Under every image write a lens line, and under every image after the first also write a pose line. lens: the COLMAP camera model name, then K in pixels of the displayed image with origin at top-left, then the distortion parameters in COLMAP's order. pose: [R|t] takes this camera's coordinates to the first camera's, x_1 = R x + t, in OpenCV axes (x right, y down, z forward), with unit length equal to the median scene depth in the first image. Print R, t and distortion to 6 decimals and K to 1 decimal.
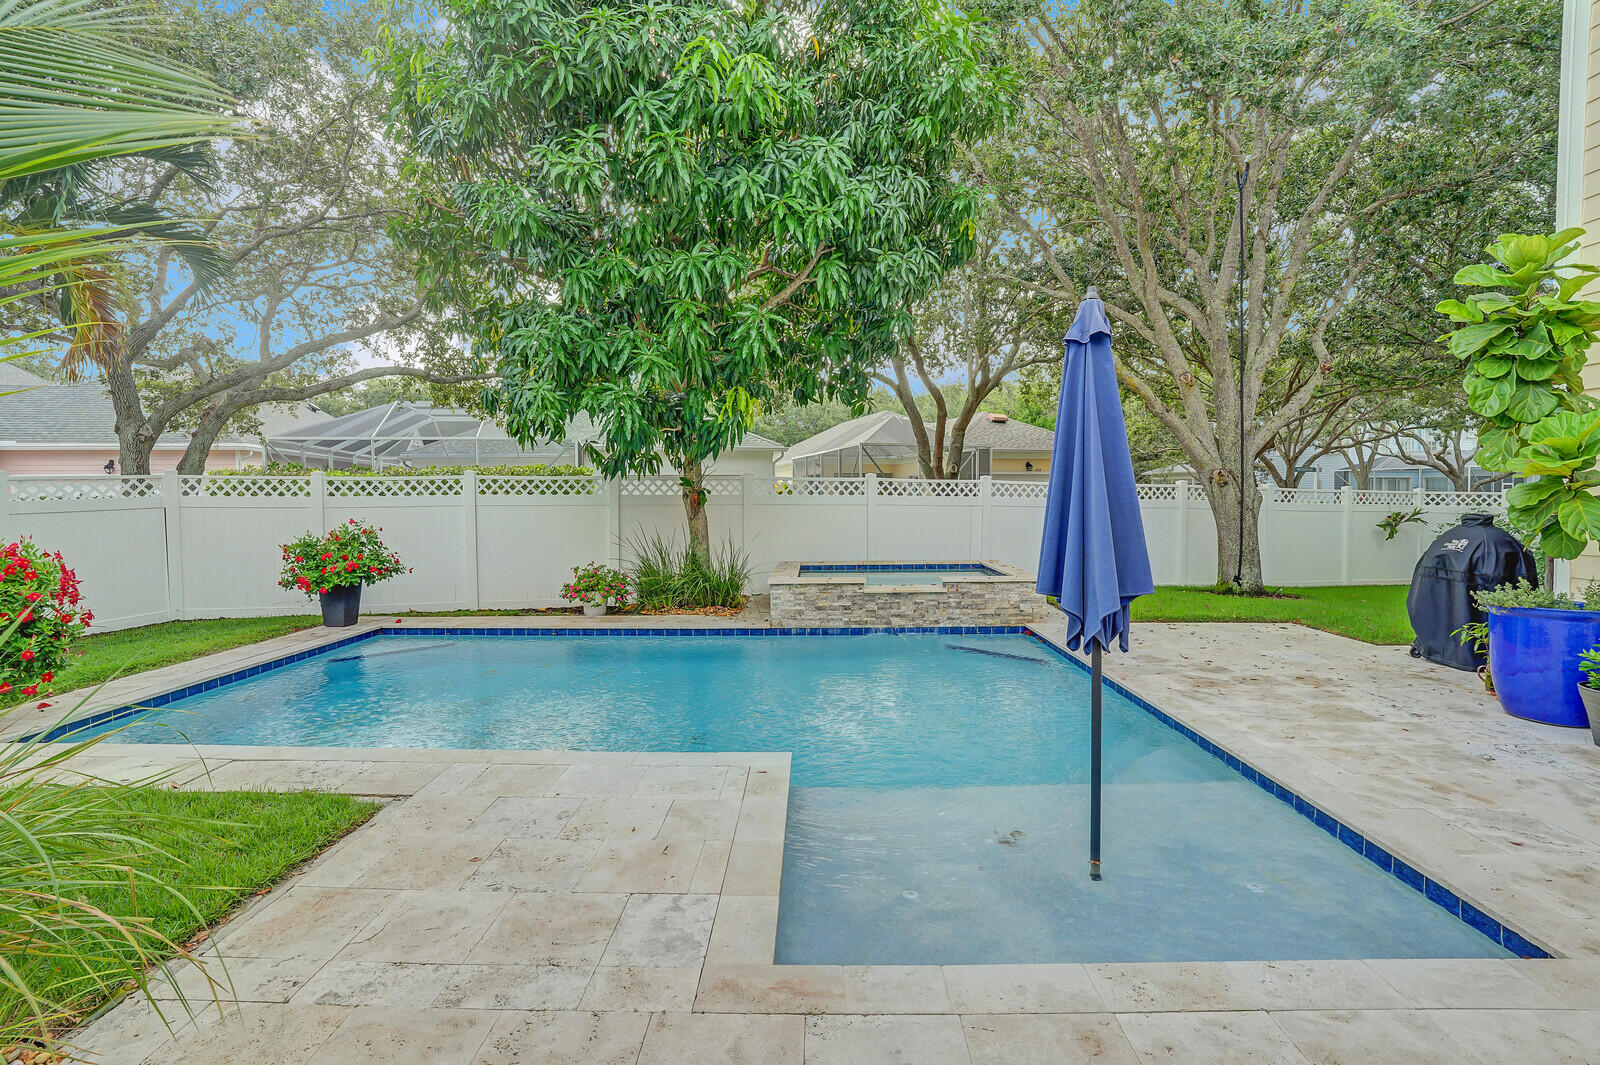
lens RADIAL K [[742.6, 0, 806.2], [0, 742.6, 508.9], [0, 0, 1]] dist [-0.037059, 0.000201]
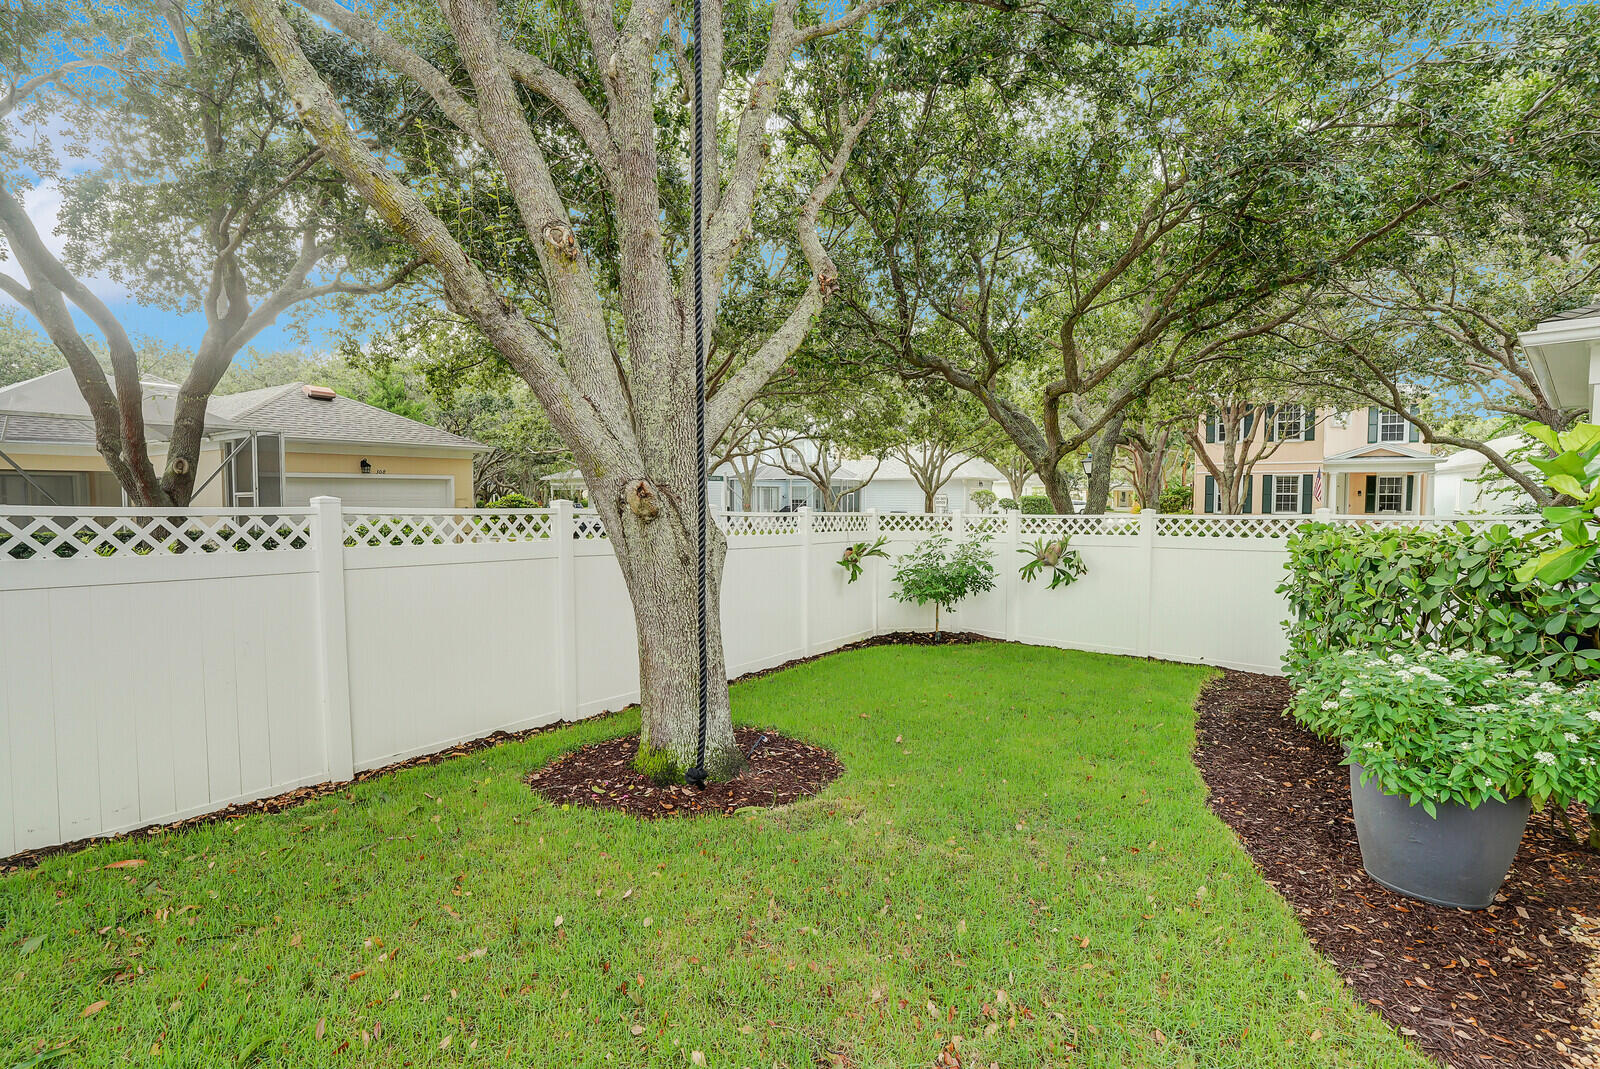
lens RADIAL K [[748.3, 0, 800.0], [0, 748.3, 534.5], [0, 0, 1]] dist [-0.042499, 0.000246]
pose [[0.728799, -0.030786, 0.684035, 0.148564], [0.010716, 0.999379, 0.033560, -0.015737], [-0.684644, -0.017128, 0.728676, 0.275053]]
